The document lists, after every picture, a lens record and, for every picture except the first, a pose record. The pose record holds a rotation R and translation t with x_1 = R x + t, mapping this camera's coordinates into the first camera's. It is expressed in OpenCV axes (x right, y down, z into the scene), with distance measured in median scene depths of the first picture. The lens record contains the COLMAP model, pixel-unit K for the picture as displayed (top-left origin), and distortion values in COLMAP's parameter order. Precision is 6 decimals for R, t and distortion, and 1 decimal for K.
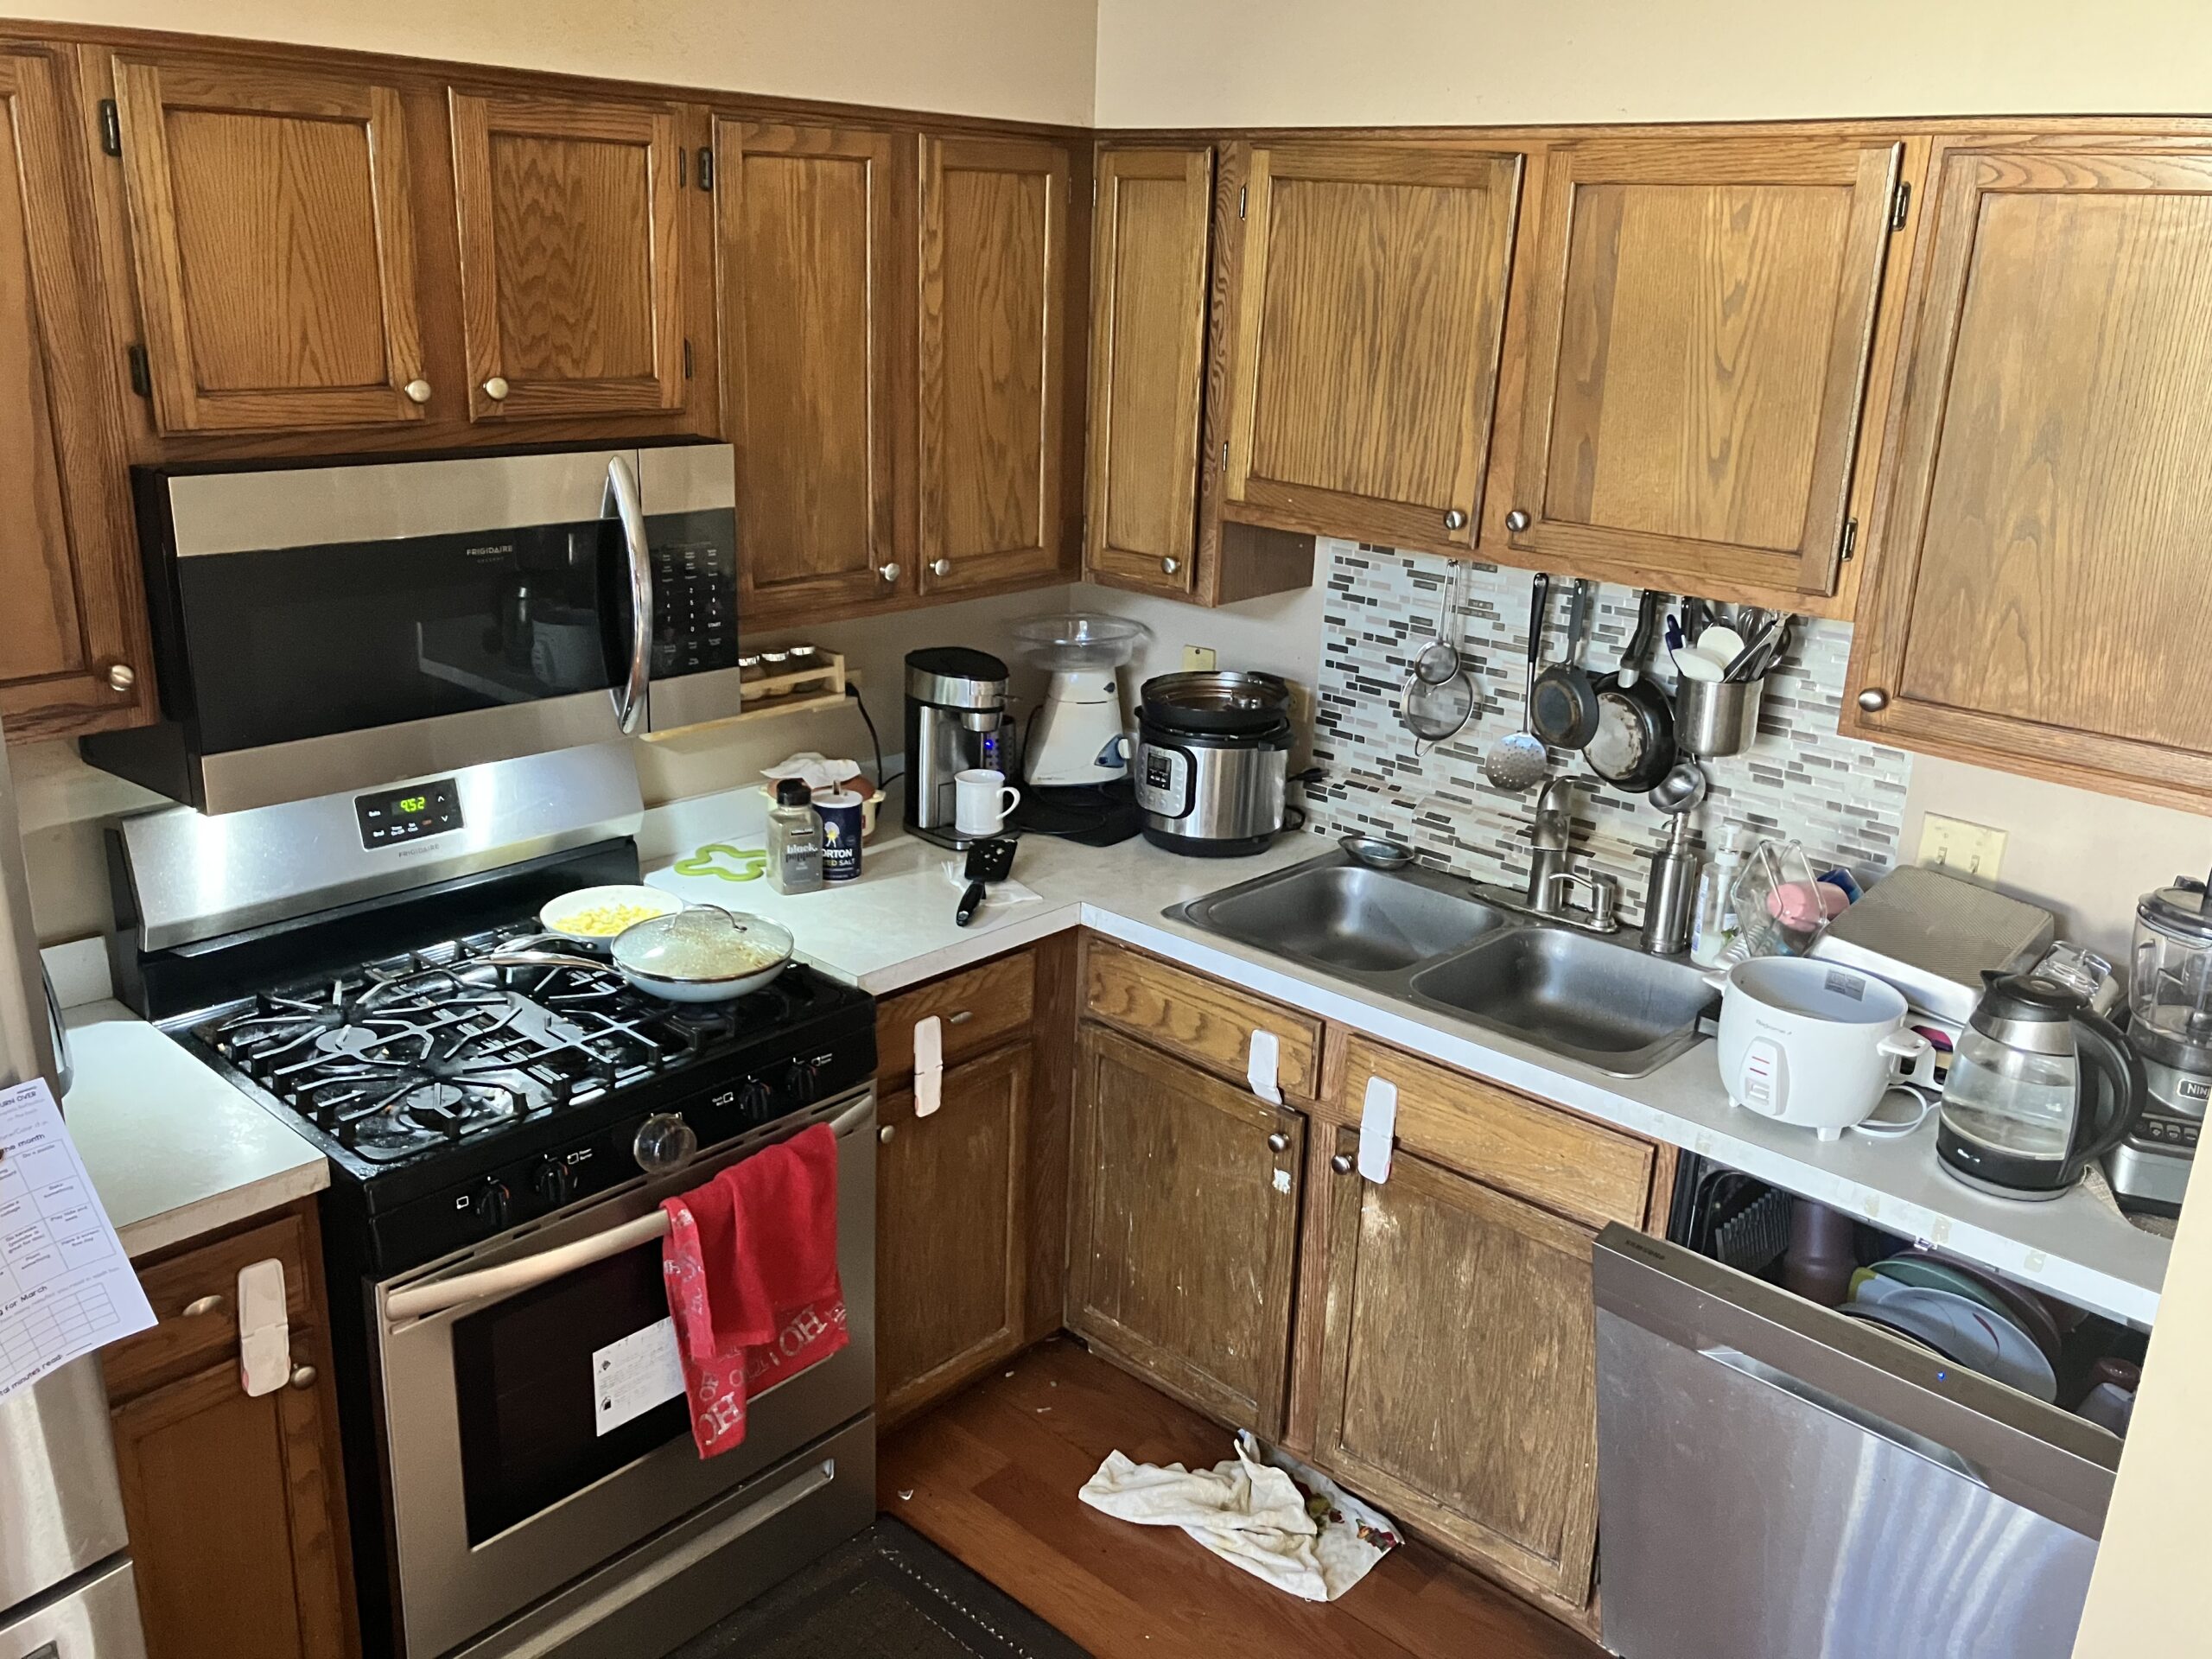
lens RADIAL K [[1800.3, 0, 1104.3], [0, 1800.3, 819.6], [0, 0, 1]] dist [0.010264, -0.000972]
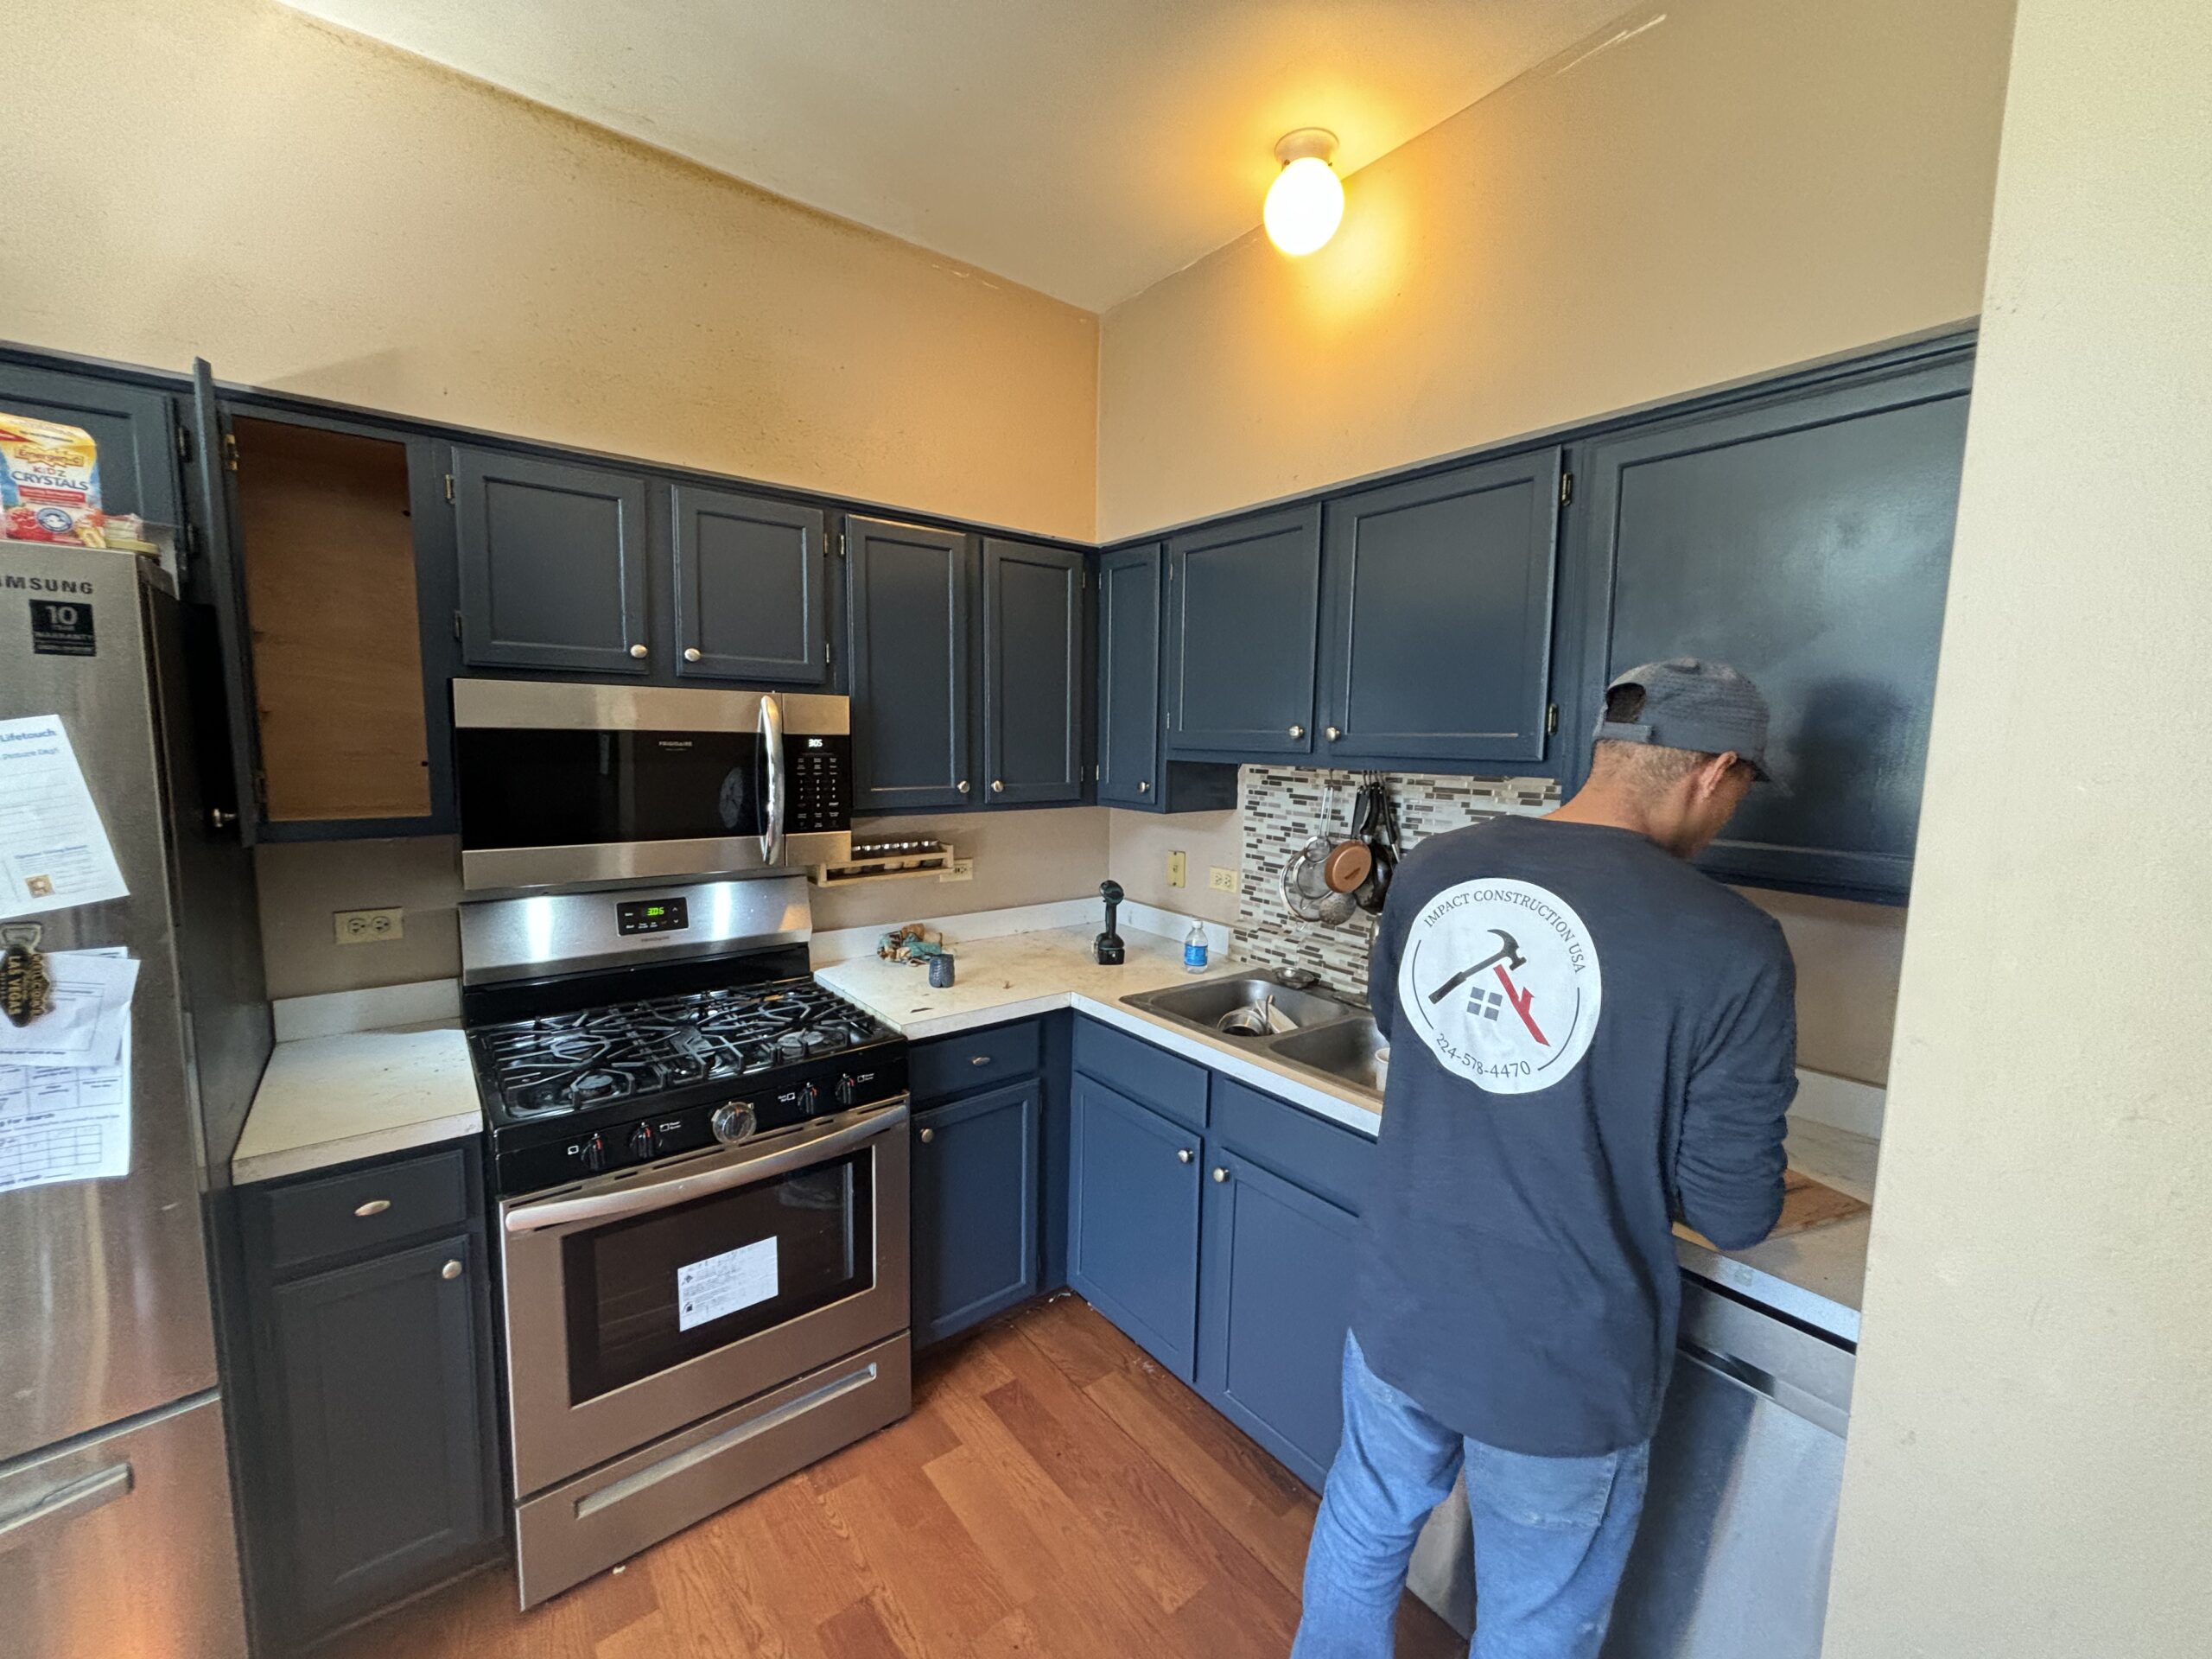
lens RADIAL K [[891.8, 0, 1113.0], [0, 891.8, 834.6], [0, 0, 1]] dist [-0.001537, 0.000056]
pose [[0.988286, -0.000556, -0.152610, 0.136128], [-0.030084, 0.979662, -0.198386, 0.062097], [0.149617, 0.200653, 0.968170, 0.210491]]
